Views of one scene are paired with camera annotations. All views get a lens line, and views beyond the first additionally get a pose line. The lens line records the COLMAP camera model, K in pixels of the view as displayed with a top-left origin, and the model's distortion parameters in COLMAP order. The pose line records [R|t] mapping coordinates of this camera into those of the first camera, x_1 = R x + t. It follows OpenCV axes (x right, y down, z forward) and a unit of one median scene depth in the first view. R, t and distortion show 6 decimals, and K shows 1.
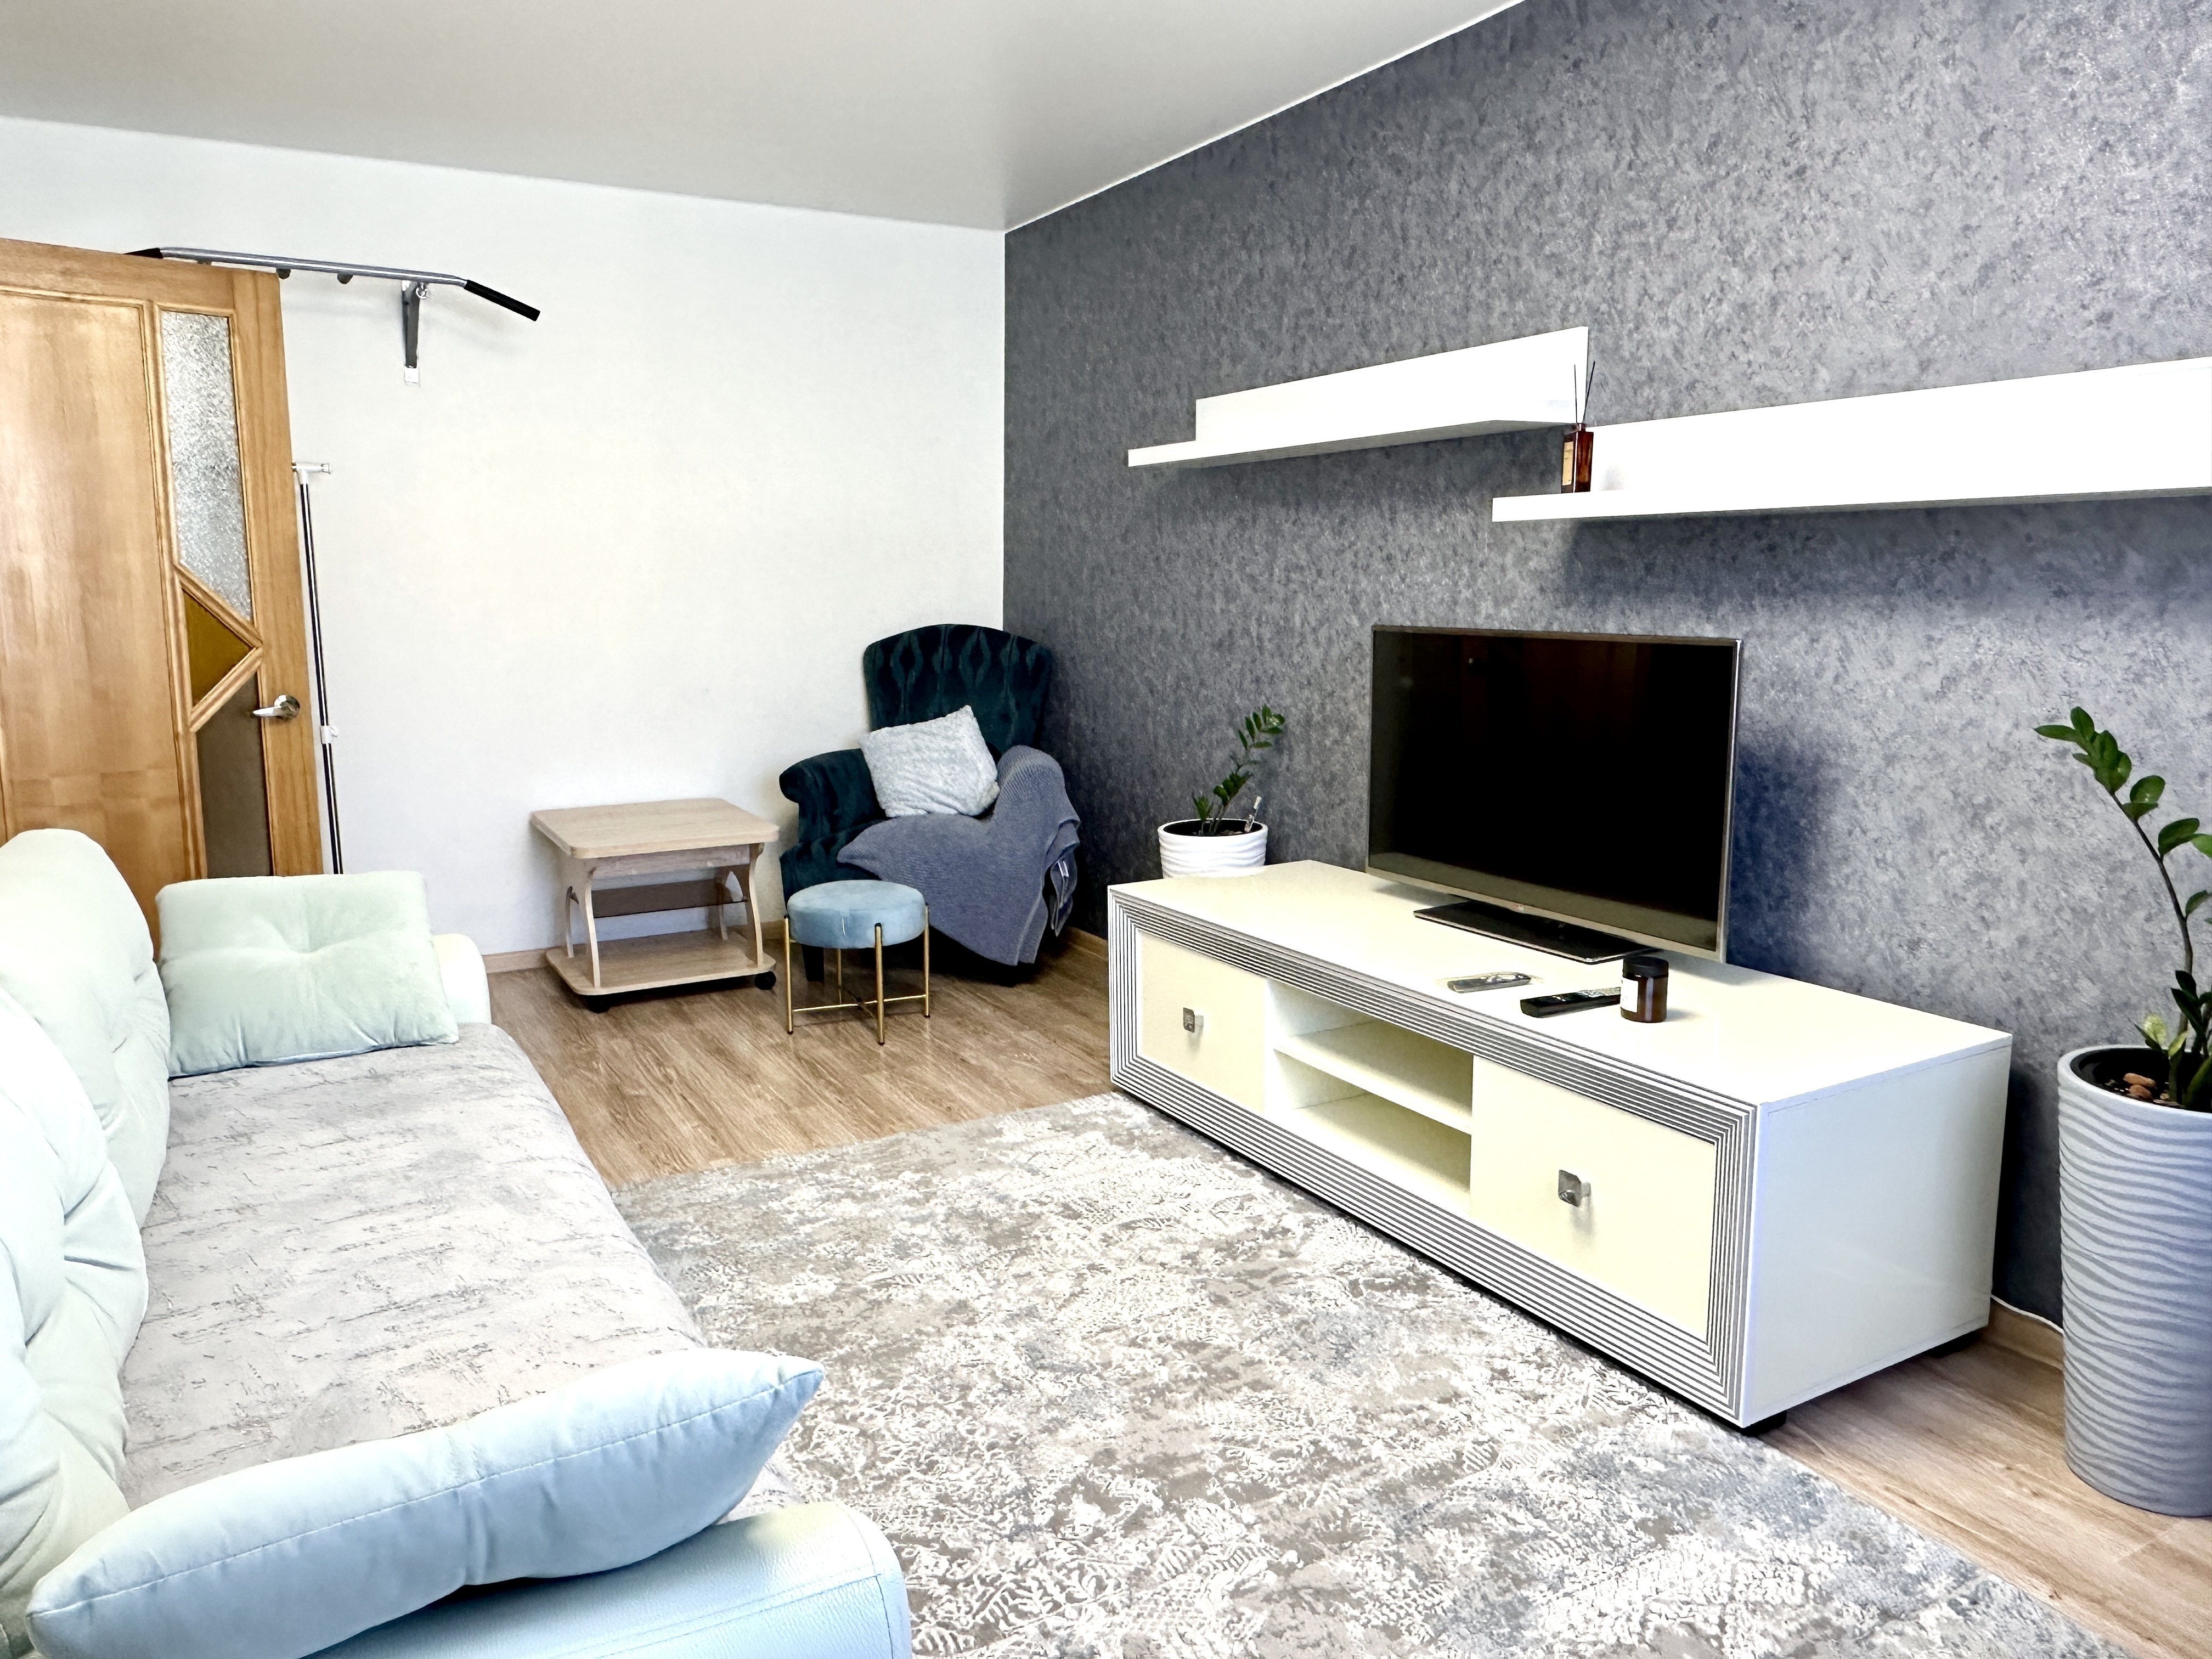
lens RADIAL K [[1545.2, 0, 1101.2], [0, 1545.2, 807.4], [0, 0, 1]] dist [0.042016, -0.044925]
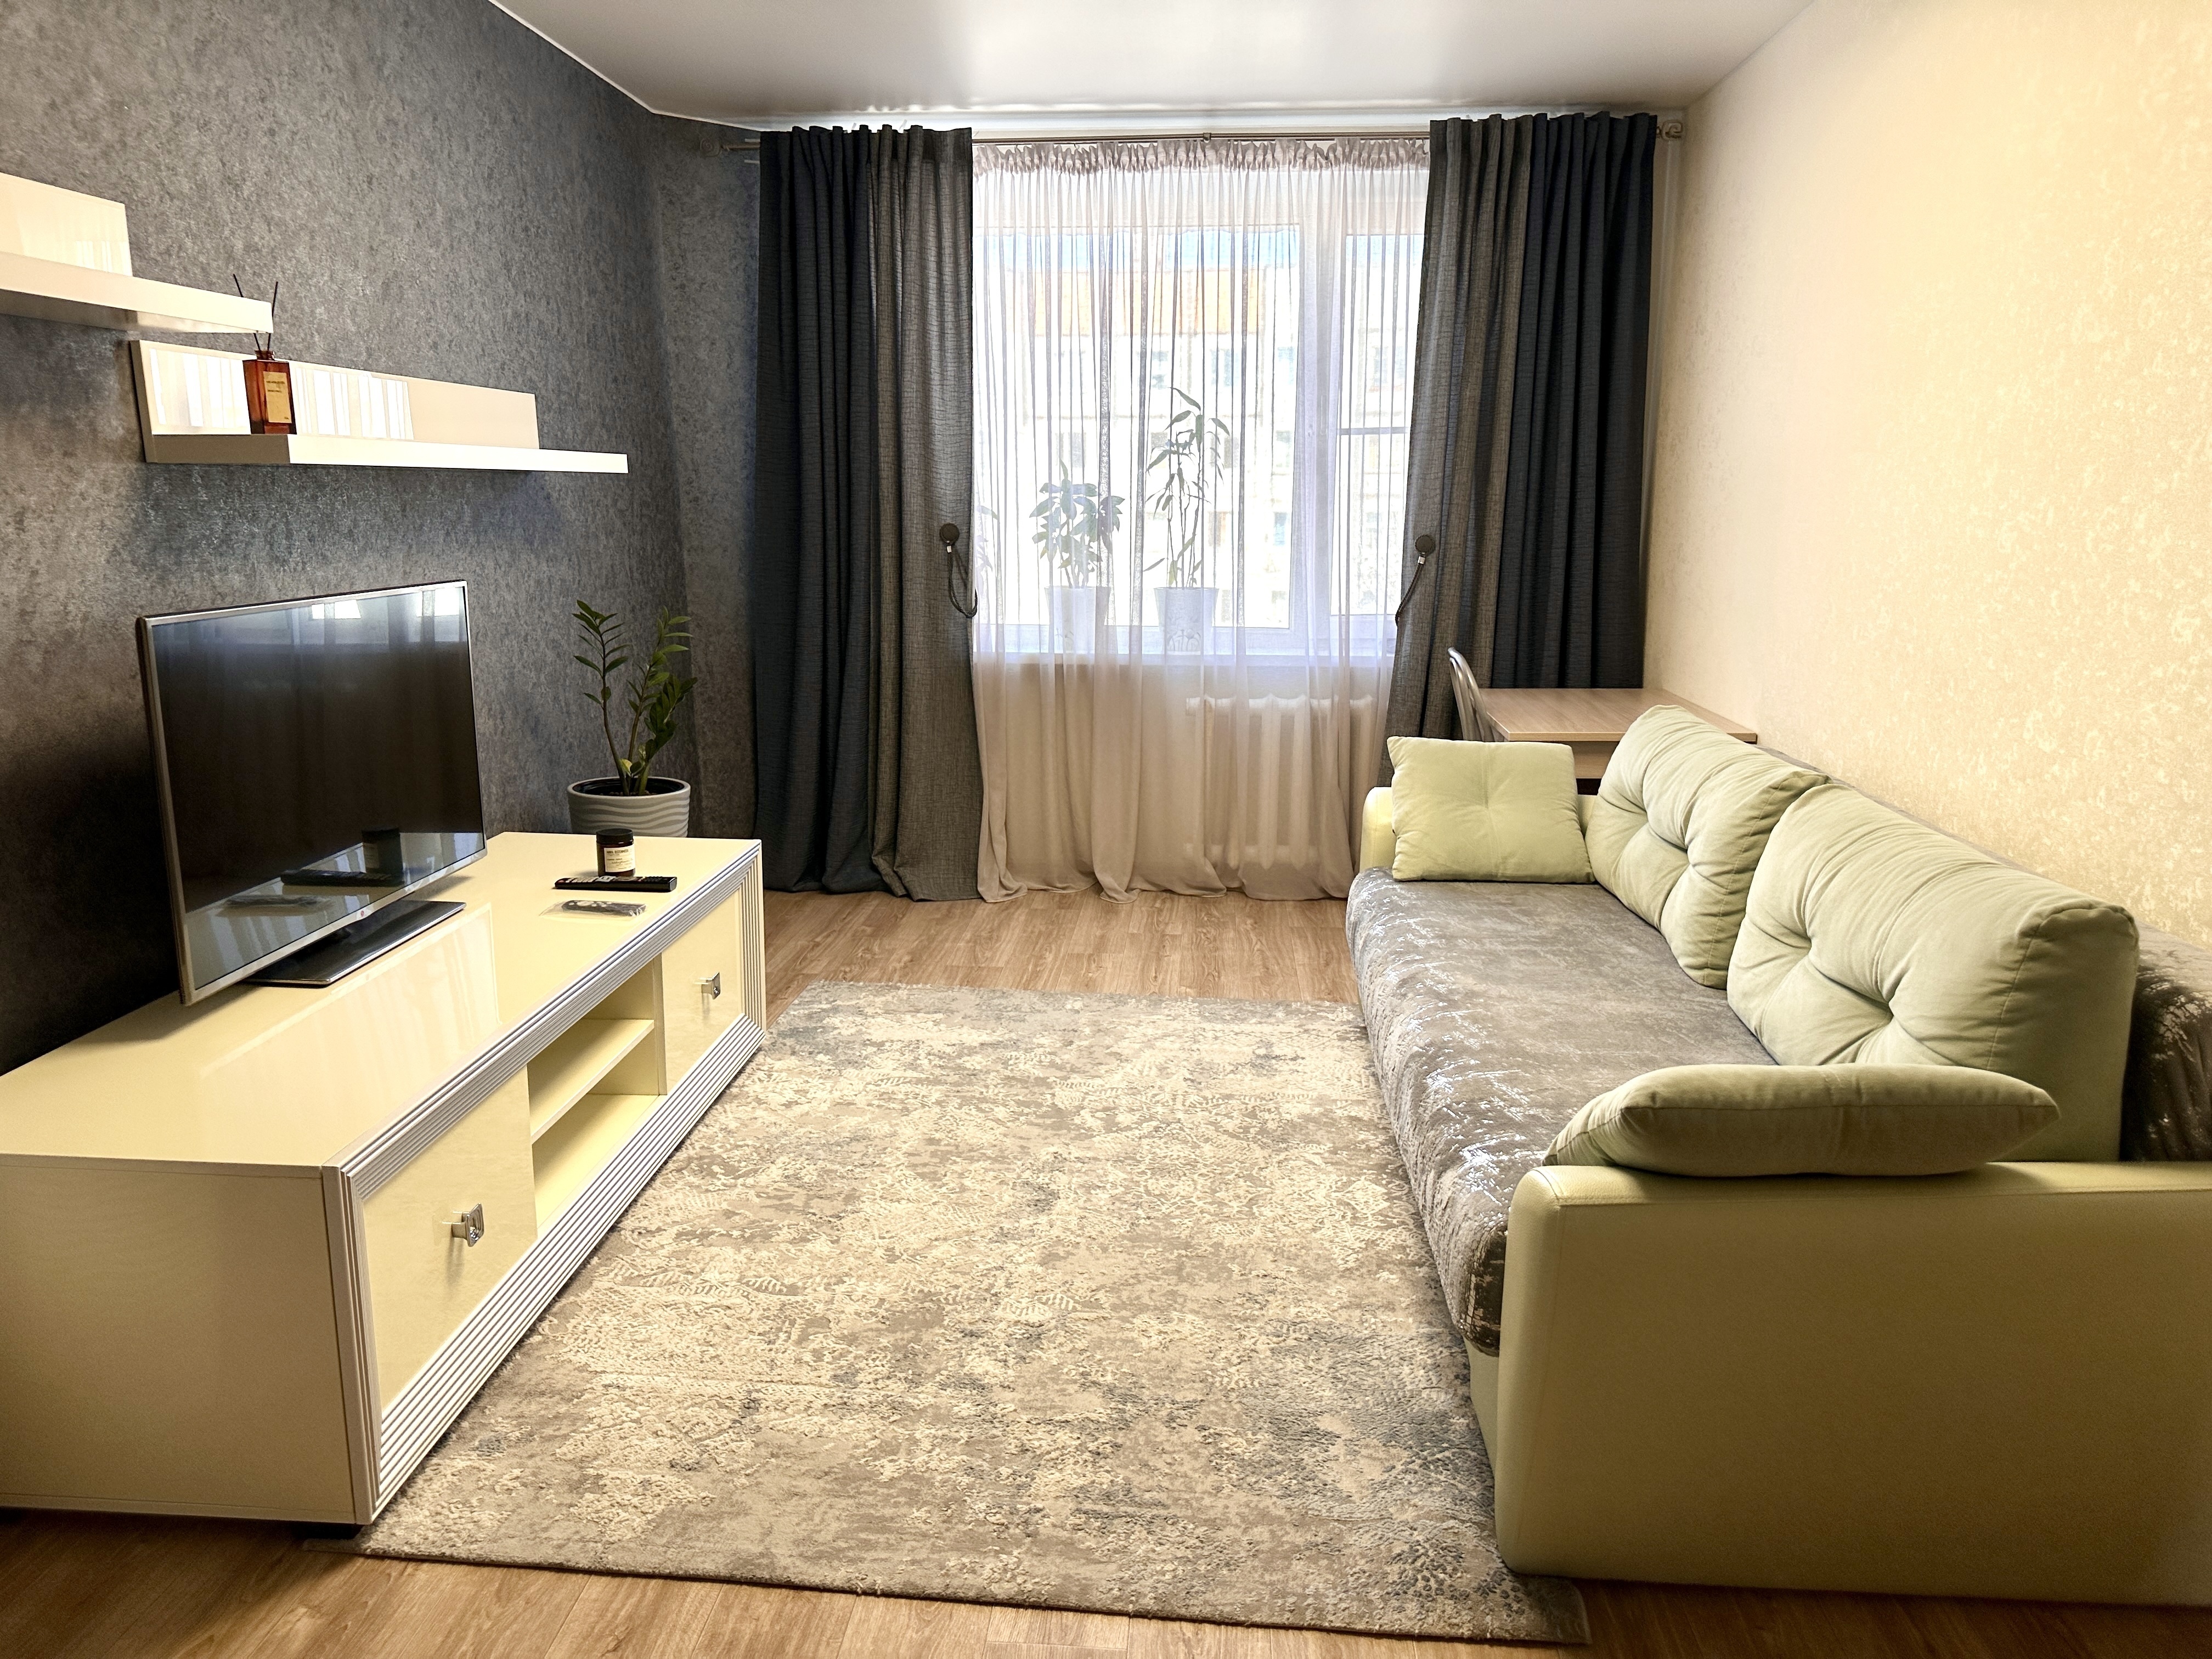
lens RADIAL K [[1545.2, 0, 1098.4], [0, 1545.2, 830.8], [0, 0, 1]] dist [0.042016, -0.044925]
pose [[-0.831419, -0.117445, 0.543092, -0.686291], [0.079616, 0.942141, 0.325625, -0.292081], [-0.549912, 0.313970, -0.773964, 1.812542]]
